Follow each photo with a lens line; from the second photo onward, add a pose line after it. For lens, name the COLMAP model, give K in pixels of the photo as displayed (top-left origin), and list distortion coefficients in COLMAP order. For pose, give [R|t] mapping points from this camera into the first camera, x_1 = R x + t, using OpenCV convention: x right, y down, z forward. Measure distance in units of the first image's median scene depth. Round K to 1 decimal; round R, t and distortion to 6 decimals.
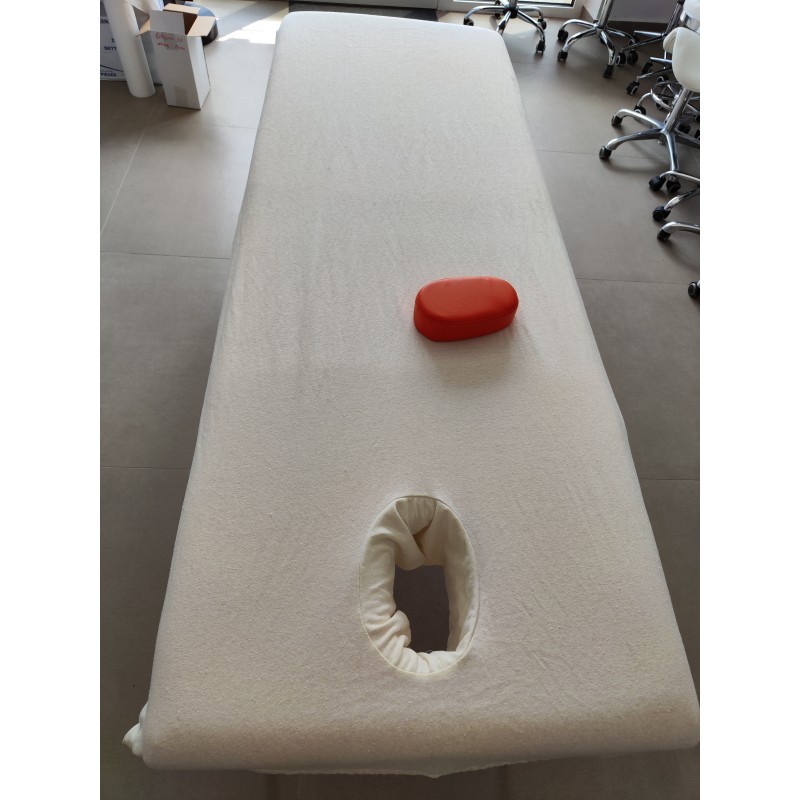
lens RADIAL K [[559.1, 0, 400.4], [0, 559.1, 391.9], [0, 0, 1]] dist [0.000355, 0.003787]
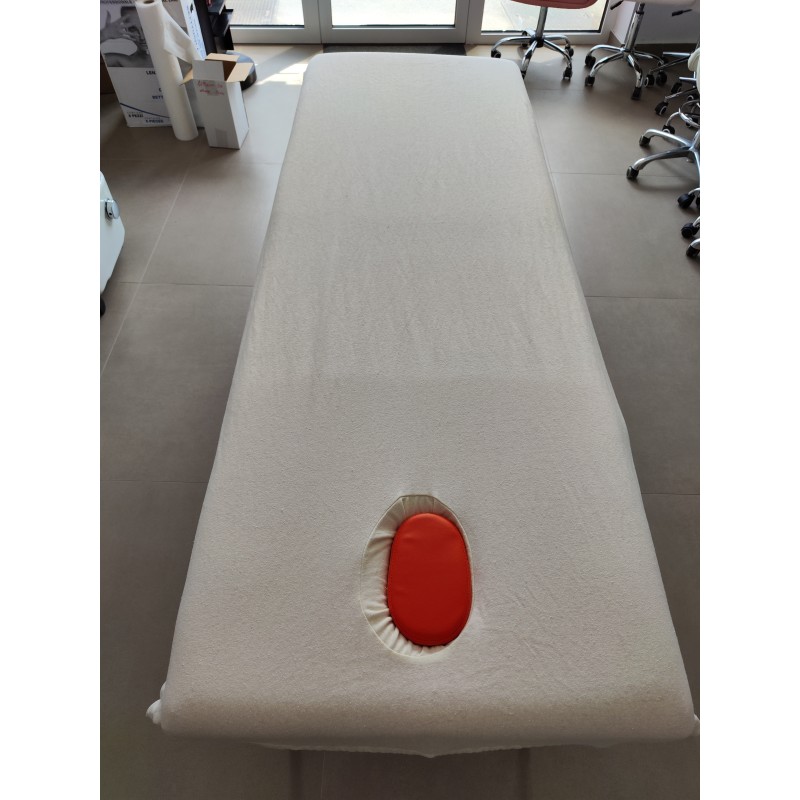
lens RADIAL K [[558.0, 0, 400.0], [0, 558.0, 400.0], [0, 0, 1]] dist [0.003744, 0.000224]
pose [[0.997109, -0.011891, -0.075043, 0.065394], [0.009233, 0.999321, -0.035660, 0.038439], [0.075416, 0.034864, 0.996543, -0.054366]]
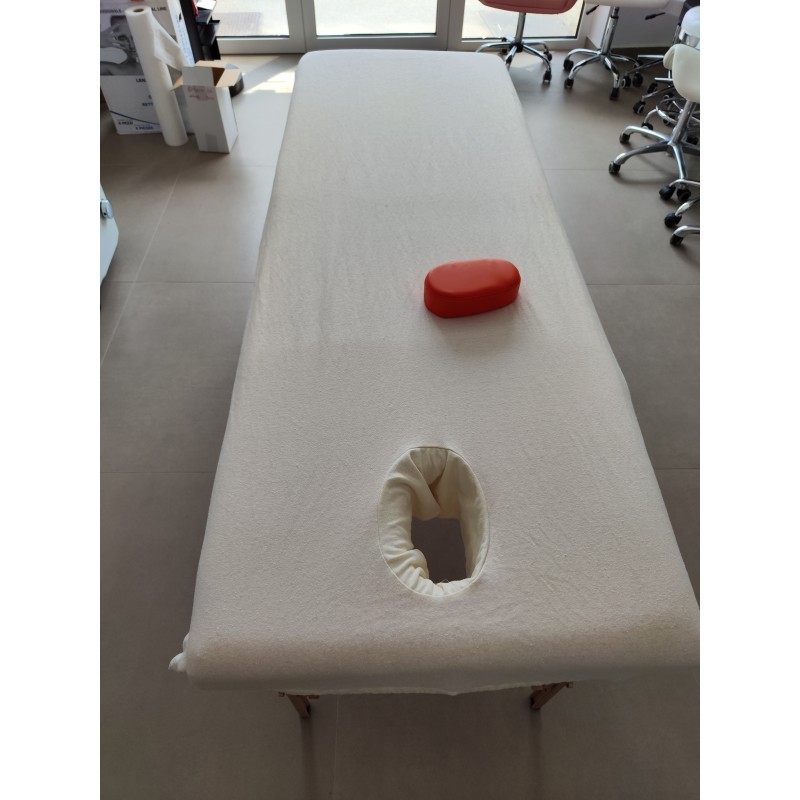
lens RADIAL K [[559.1, 0, 400.4], [0, 559.1, 391.9], [0, 0, 1]] dist [0.000355, 0.003787]
pose [[0.997608, -0.043174, -0.053991, 0.030836], [0.039464, 0.996906, -0.067983, 0.128399], [0.056759, 0.065690, 0.996225, -0.077924]]
